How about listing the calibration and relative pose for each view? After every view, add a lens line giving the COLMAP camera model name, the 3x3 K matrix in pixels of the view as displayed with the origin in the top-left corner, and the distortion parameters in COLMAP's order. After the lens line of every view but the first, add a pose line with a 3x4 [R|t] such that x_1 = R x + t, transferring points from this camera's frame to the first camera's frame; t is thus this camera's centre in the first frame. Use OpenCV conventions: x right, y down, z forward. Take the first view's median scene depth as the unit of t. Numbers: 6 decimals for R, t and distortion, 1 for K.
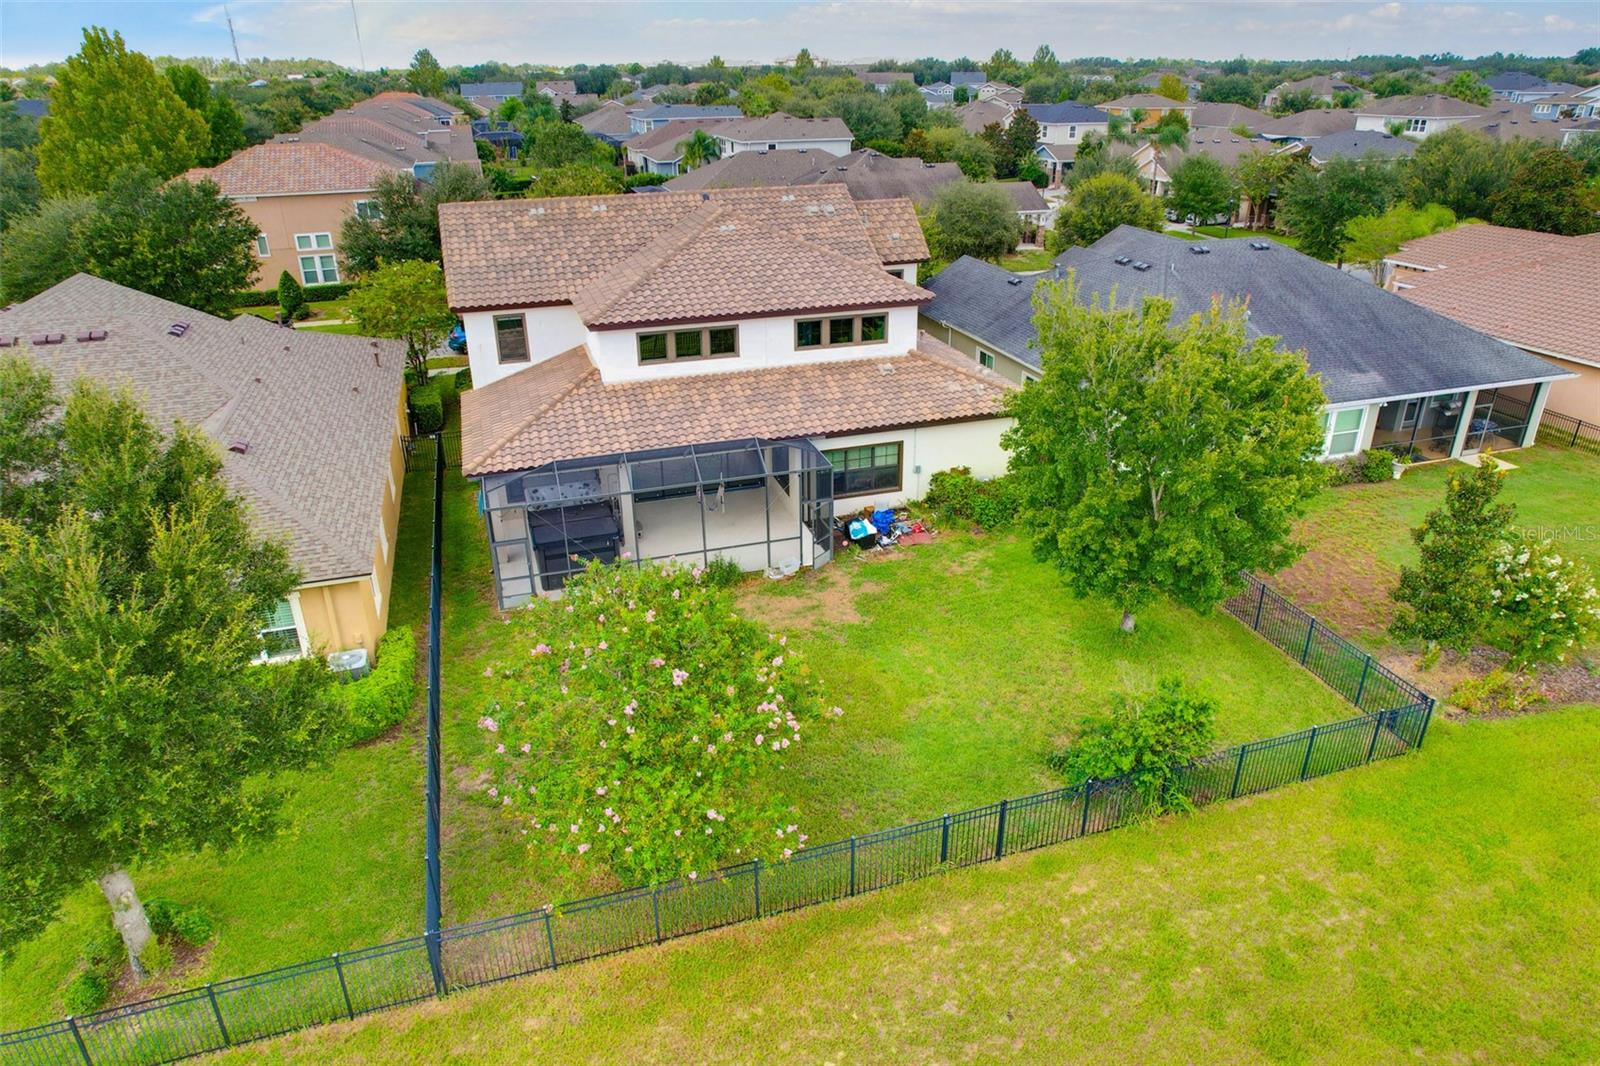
lens RADIAL K [[1015.7, 0, 800.0], [0, 1015.7, 533.0], [0, 0, 1]] dist [-0.042010, 0.001442]
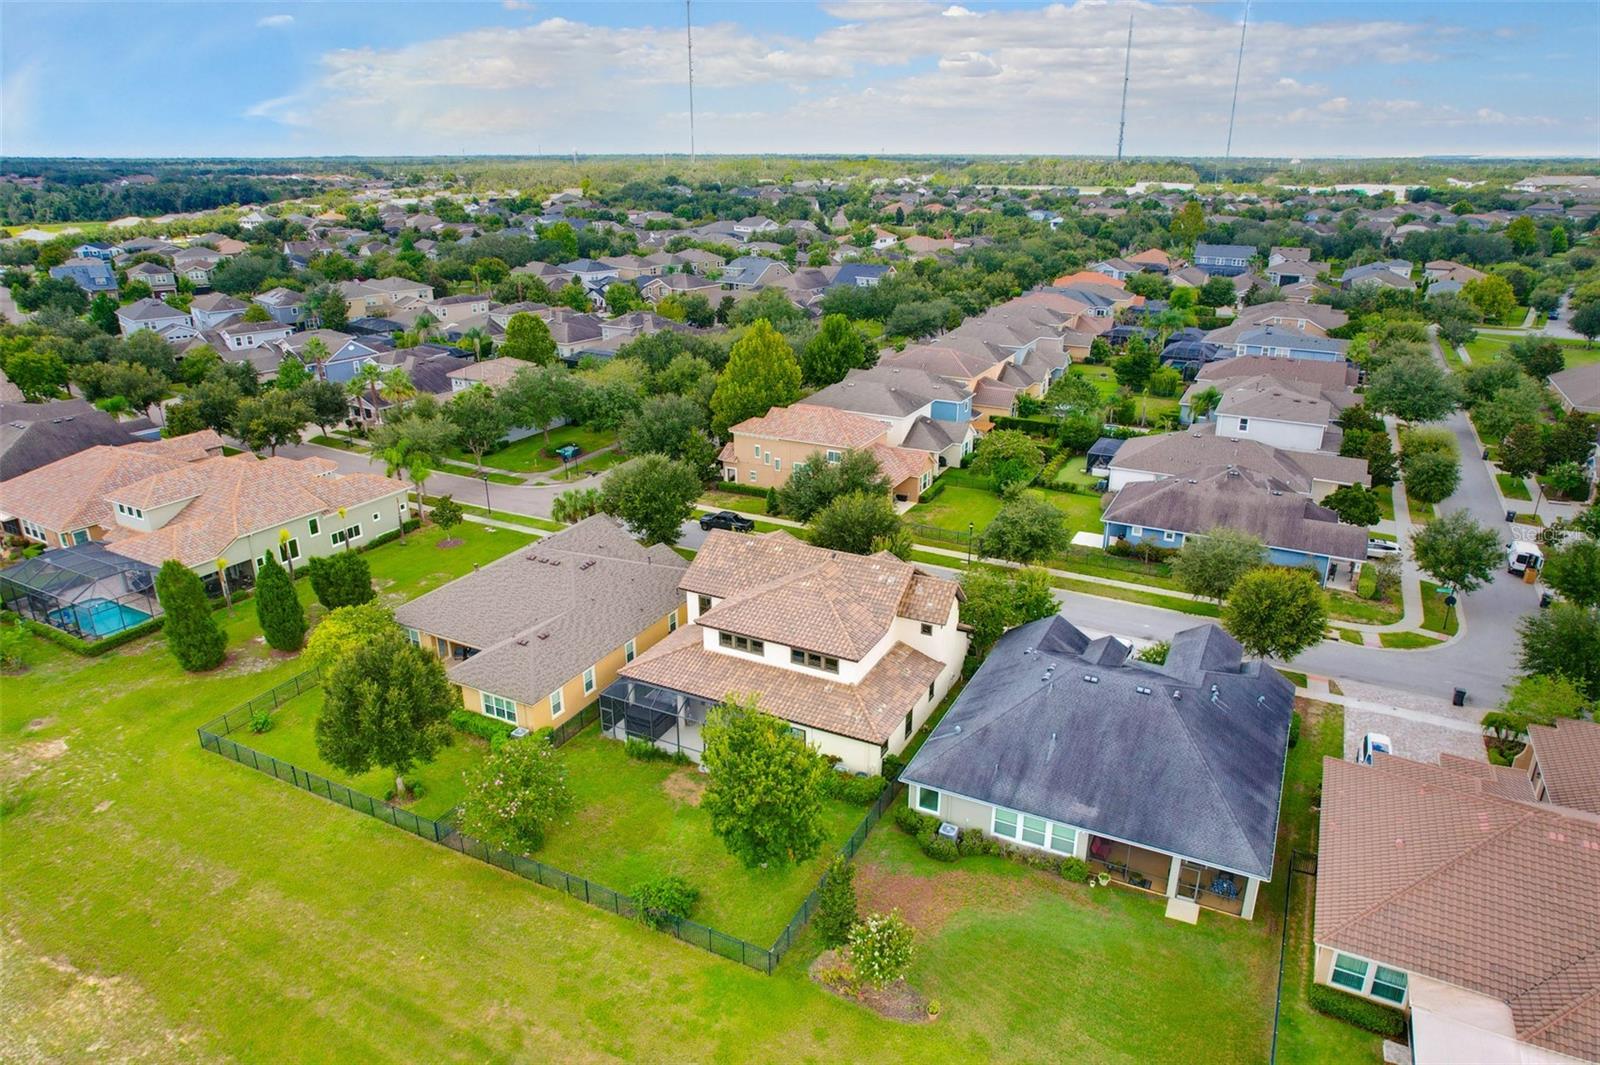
lens RADIAL K [[1015.7, 0, 800.0], [0, 1015.7, 532.5], [0, 0, 1]] dist [-0.042010, 0.001442]
pose [[0.705366, 0.252109, -0.662495, 1.215011], [-0.299449, 0.953103, 0.043871, -0.507286], [0.642487, 0.167439, 0.747780, -0.438389]]
